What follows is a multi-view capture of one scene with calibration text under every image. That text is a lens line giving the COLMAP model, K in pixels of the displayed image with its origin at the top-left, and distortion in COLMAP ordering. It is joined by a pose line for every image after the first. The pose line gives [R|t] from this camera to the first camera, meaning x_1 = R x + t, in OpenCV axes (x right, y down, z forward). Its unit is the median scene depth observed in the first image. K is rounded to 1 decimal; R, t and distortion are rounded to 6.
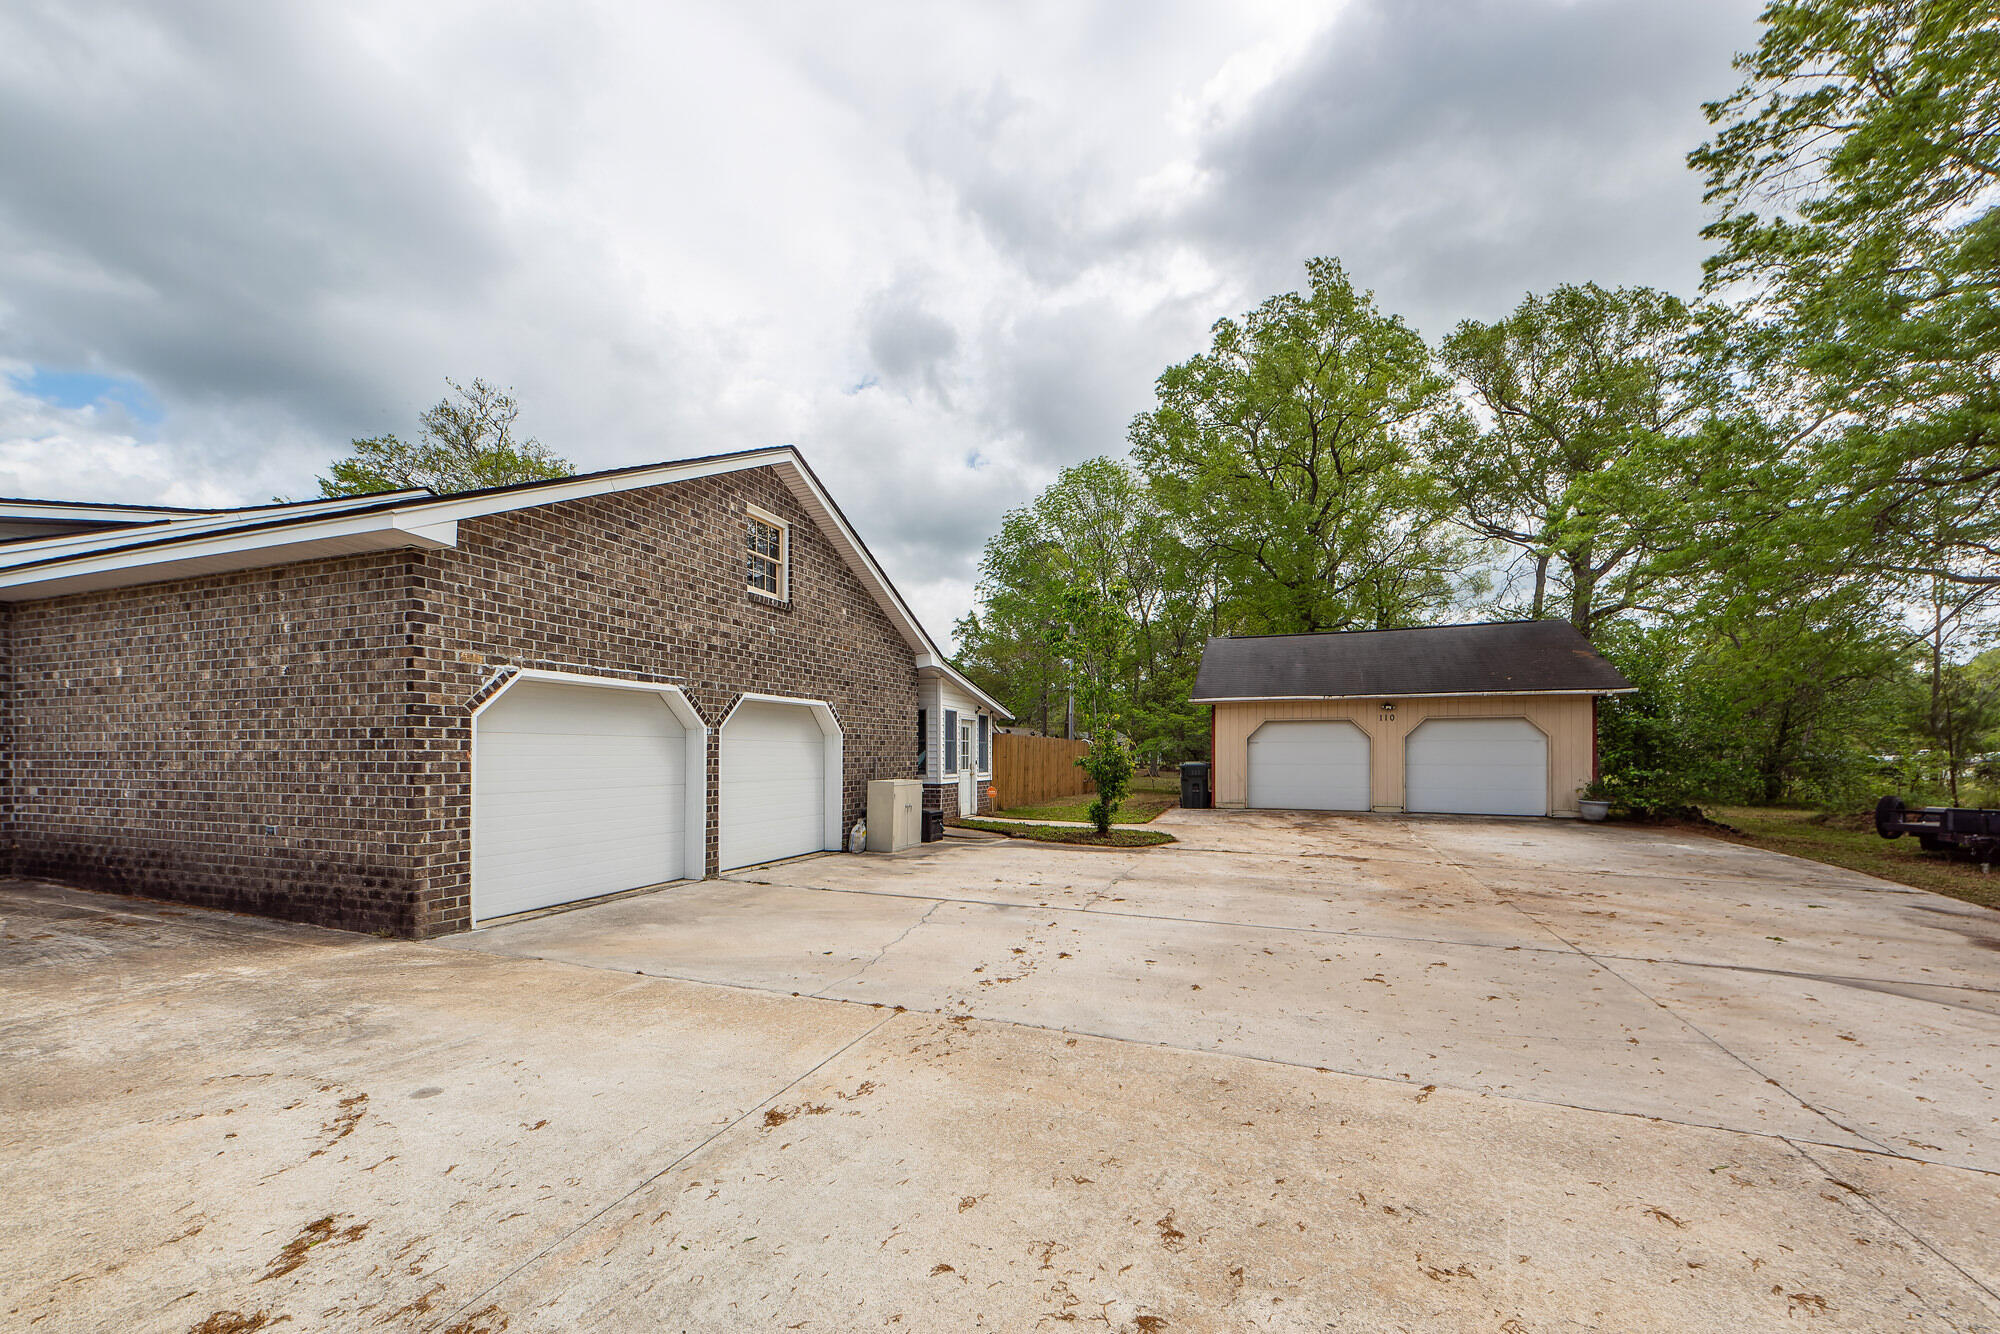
lens RADIAL K [[703.4, 0, 1001.7], [0, 703.4, 752.1], [0, 0, 1]] dist [0.032463, -0.012787]
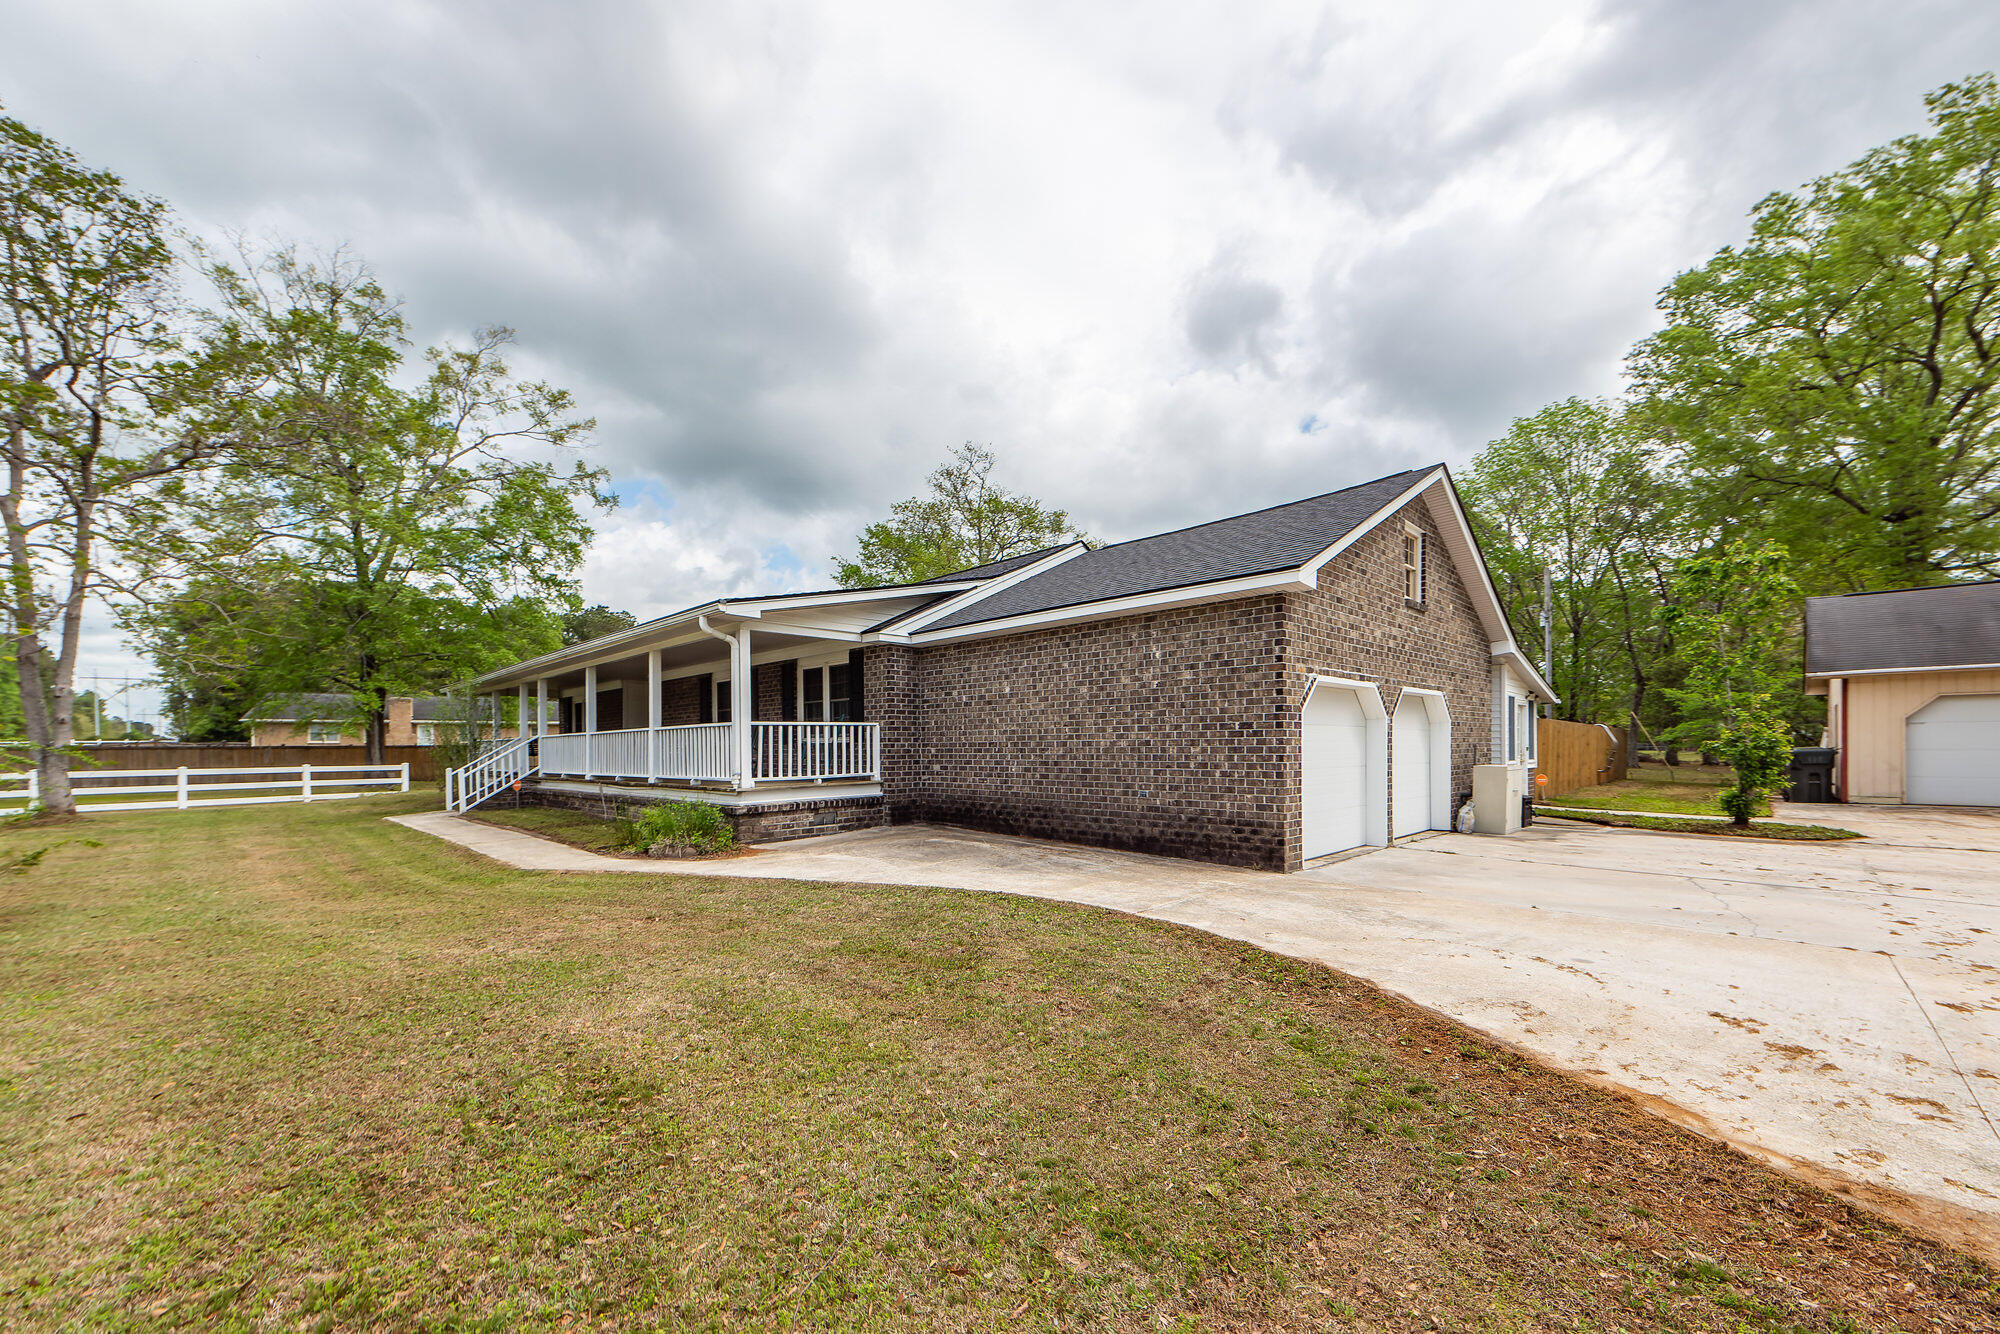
lens RADIAL K [[724.2, 0, 1004.5], [0, 724.2, 734.2], [0, 0, 1]] dist [0.009572, -0.000252]
pose [[0.918707, -0.013917, -0.394695, -0.662814], [0.008783, 0.999852, -0.014813, 0.006680], [0.394843, 0.010143, 0.918693, -0.452426]]
